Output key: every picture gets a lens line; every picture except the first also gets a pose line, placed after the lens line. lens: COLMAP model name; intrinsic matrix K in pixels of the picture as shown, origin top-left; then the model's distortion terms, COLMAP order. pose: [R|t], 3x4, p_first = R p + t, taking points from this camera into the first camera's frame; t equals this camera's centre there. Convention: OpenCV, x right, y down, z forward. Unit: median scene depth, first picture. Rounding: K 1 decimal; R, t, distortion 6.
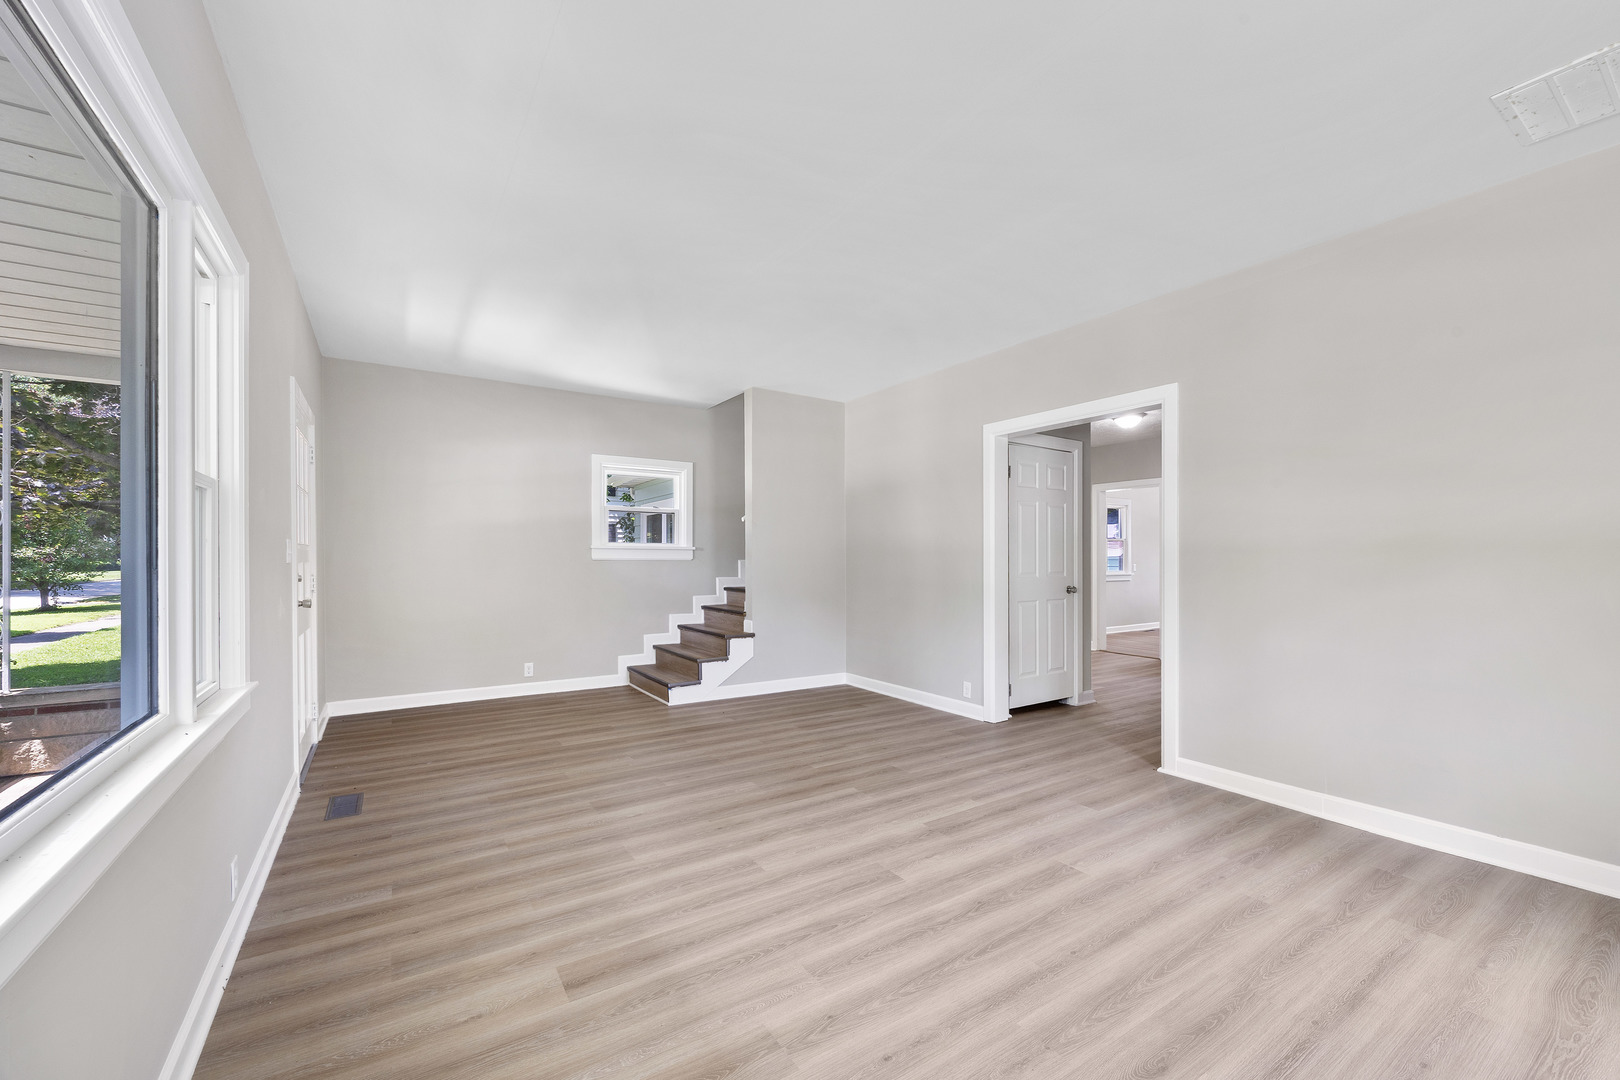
lens RADIAL K [[651.7, 0, 833.8], [0, 651.7, 557.4], [0, 0, 1]] dist [-0.001897, -0.000017]
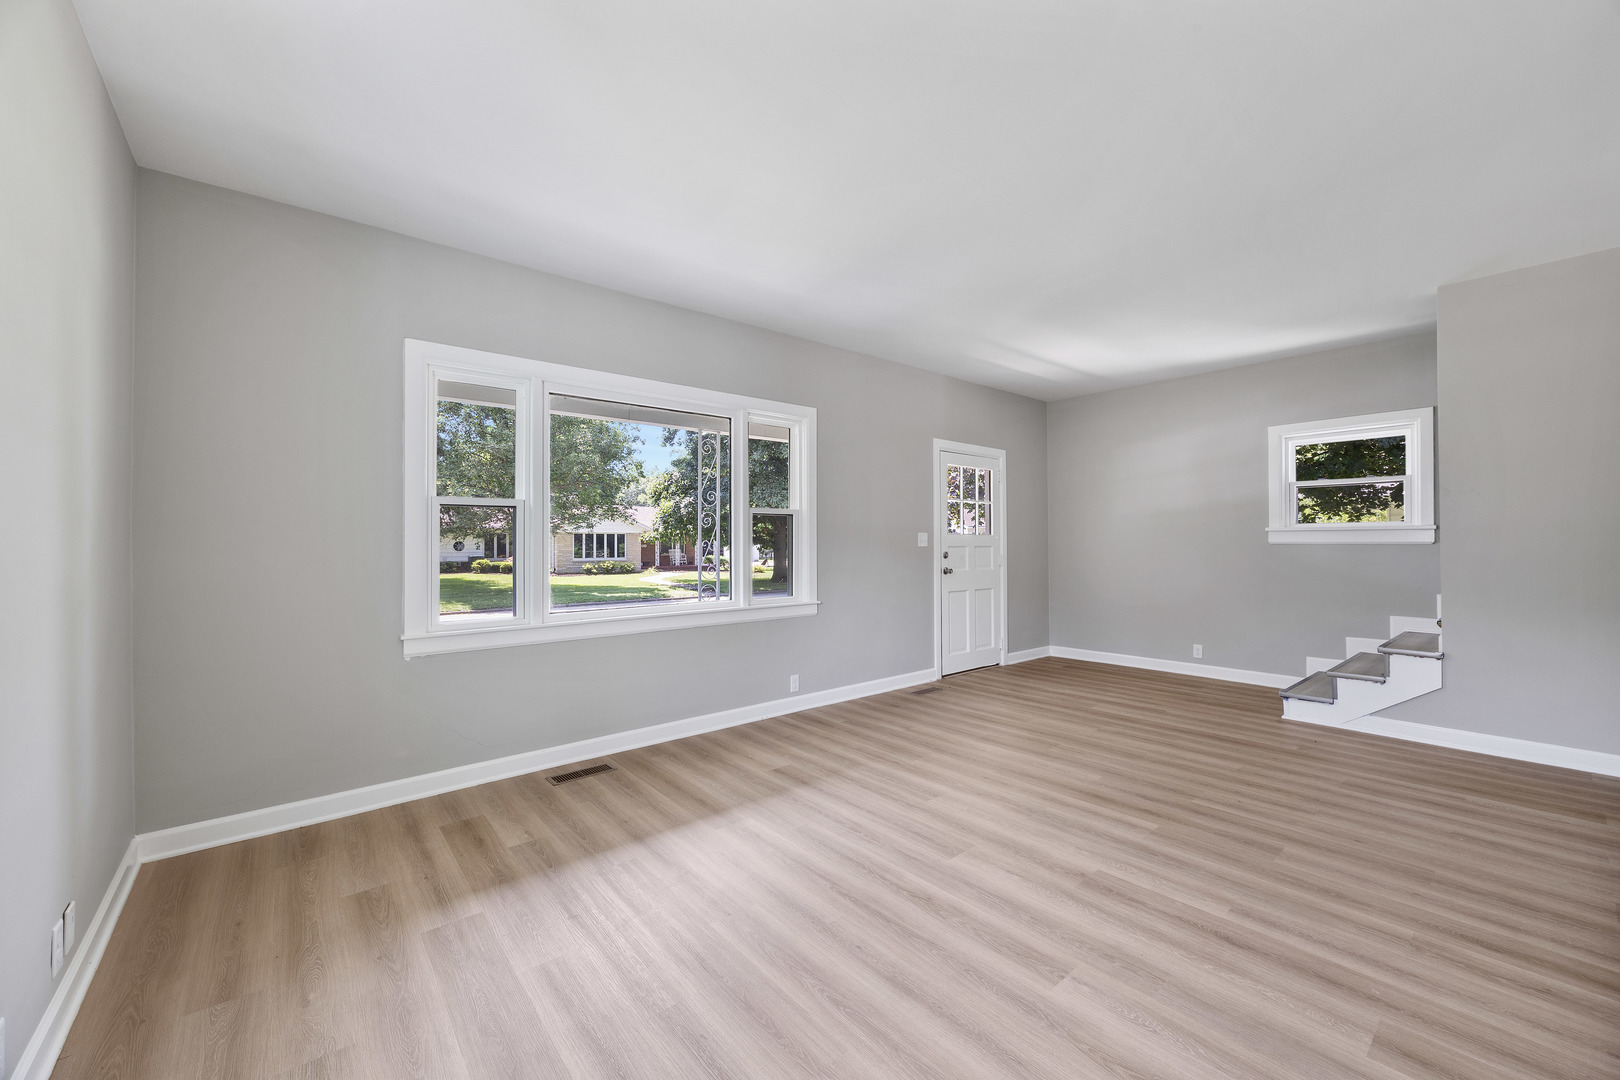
lens RADIAL K [[633.2, 0, 808.7], [0, 633.2, 534.5], [0, 0, 1]] dist [-0.001588, 0.000079]
pose [[0.093174, -0.017923, -0.995489, 0.807298], [0.006815, 0.999826, -0.017363, 0.003379], [0.995627, -0.005166, 0.093279, 0.516196]]
